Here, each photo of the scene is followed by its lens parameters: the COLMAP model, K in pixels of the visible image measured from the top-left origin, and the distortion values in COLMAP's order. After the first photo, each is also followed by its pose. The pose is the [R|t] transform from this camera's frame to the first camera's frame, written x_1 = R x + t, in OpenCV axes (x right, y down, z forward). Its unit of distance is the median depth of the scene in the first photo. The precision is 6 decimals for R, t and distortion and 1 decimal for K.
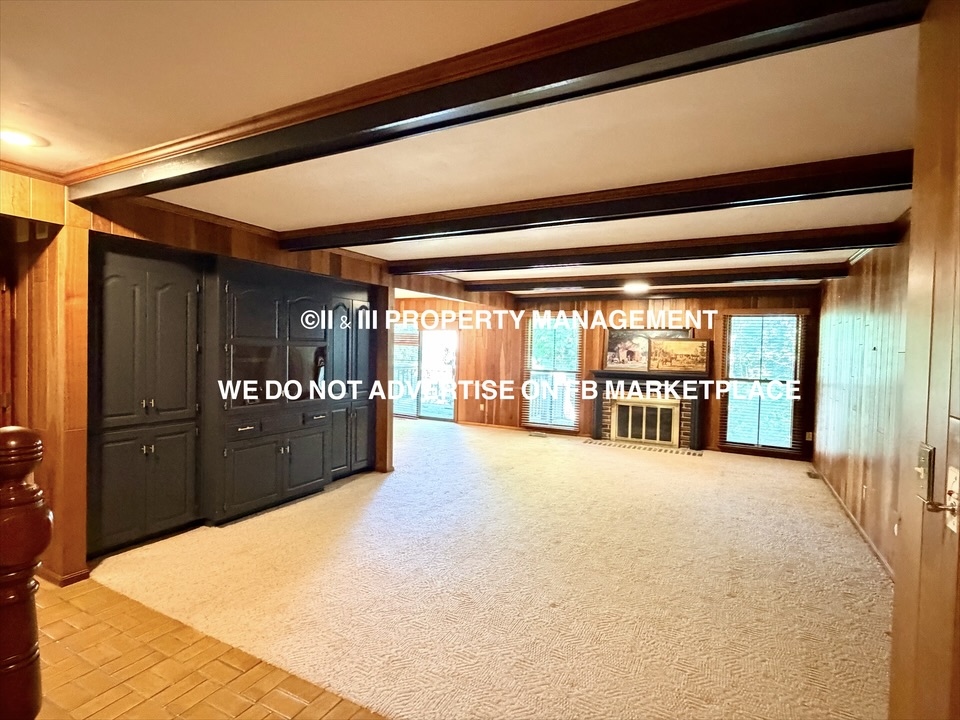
lens RADIAL K [[481.6, 0, 477.9], [0, 481.6, 358.4], [0, 0, 1]] dist [0.000373, 0.000004]
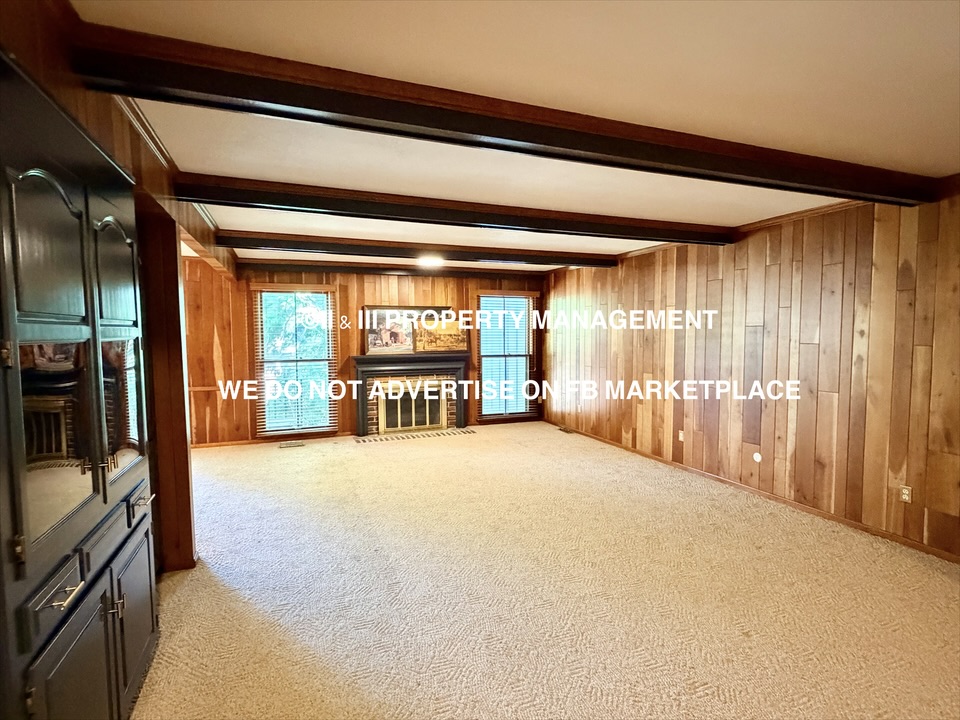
lens RADIAL K [[485.7, 0, 480.0], [0, 485.7, 360.0], [0, 0, 1]] dist [0.002672, -0.000559]
pose [[0.656323, -0.071113, 0.751121, -0.247310], [0.037676, 0.997395, 0.061509, -0.012525], [-0.753539, -0.012070, 0.657292, 0.260336]]
